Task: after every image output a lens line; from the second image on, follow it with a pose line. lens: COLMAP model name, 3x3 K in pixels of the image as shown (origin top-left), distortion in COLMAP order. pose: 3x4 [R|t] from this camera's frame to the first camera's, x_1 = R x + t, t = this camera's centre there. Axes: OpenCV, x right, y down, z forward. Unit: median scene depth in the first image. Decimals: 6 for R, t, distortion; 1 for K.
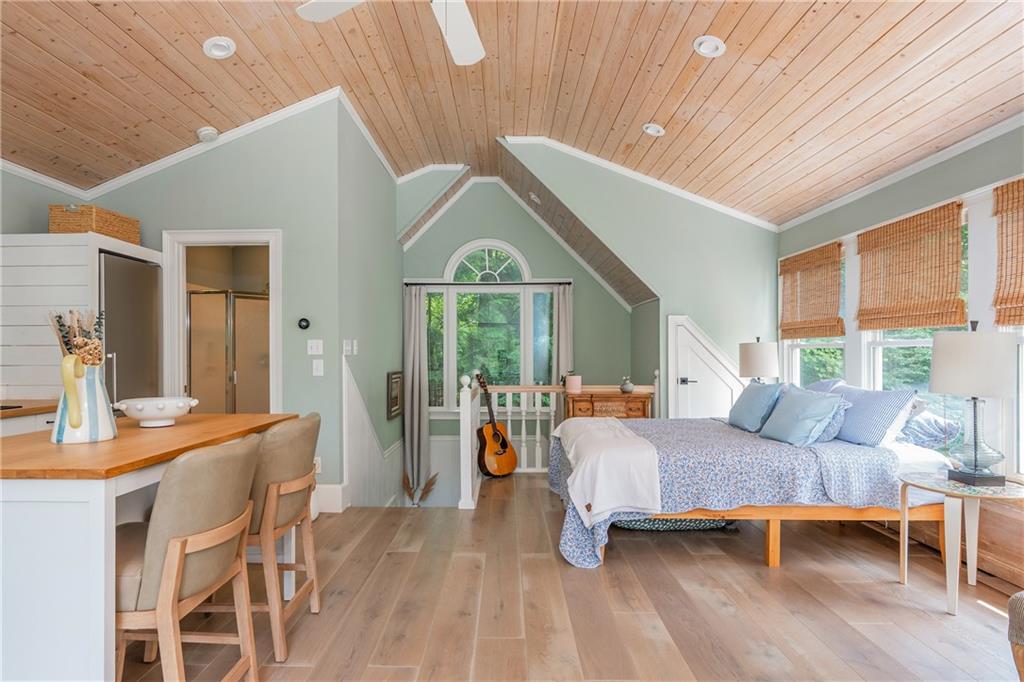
lens RADIAL K [[531.9, 0, 515.8], [0, 531.9, 350.8], [0, 0, 1]] dist [0.001888, -0.000660]
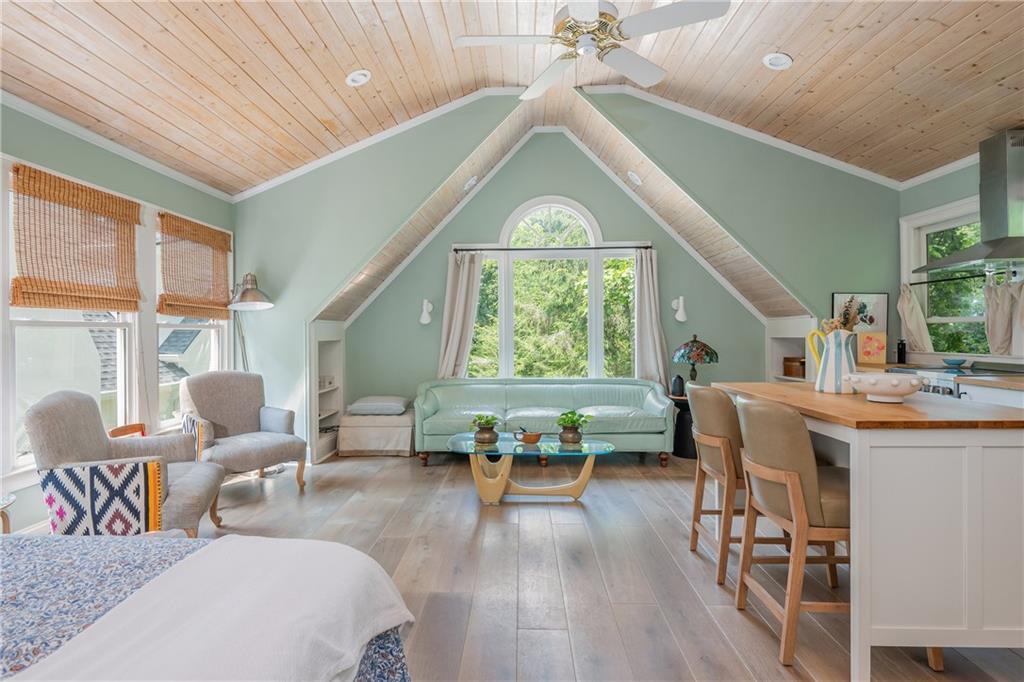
lens RADIAL K [[531.9, 0, 504.7], [0, 531.9, 337.2], [0, 0, 1]] dist [0.001888, -0.000660]
pose [[-0.998734, 0.011189, 0.049052, -0.007159], [0.011441, 0.999923, 0.004854, 0.006849], [-0.048993, 0.005409, -0.998784, 1.177952]]
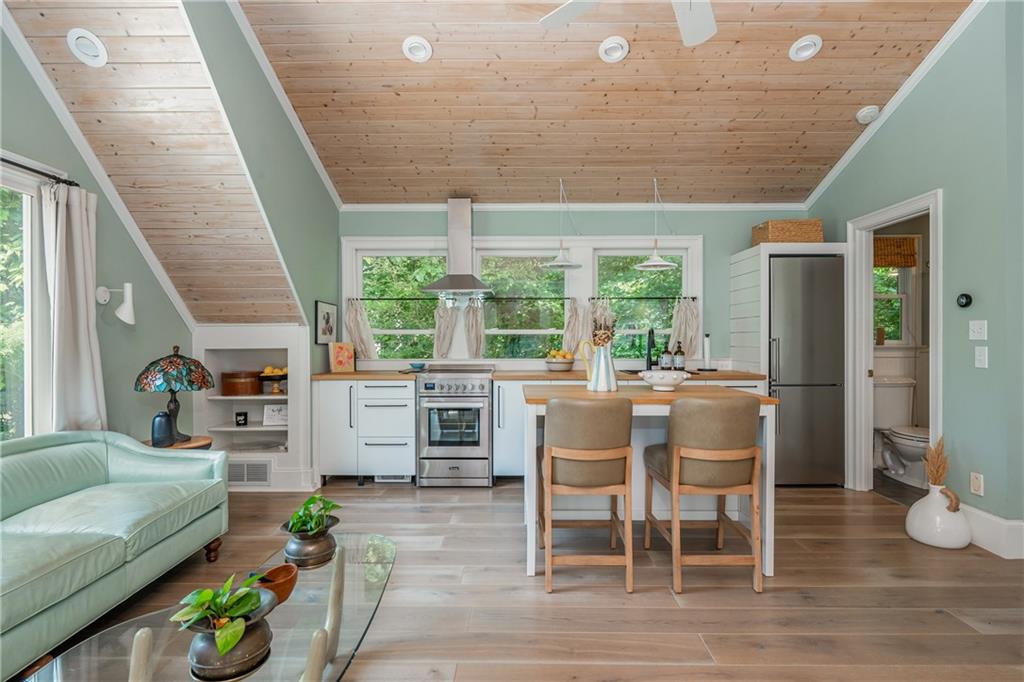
lens RADIAL K [[531.9, 0, 493.8], [0, 531.9, 340.1], [0, 0, 1]] dist [0.001888, -0.000660]
pose [[-0.036302, 0.005695, -0.999325, 0.436309], [0.004016, 0.999977, 0.005553, 0.000546], [0.999333, -0.003812, -0.036324, 0.349743]]
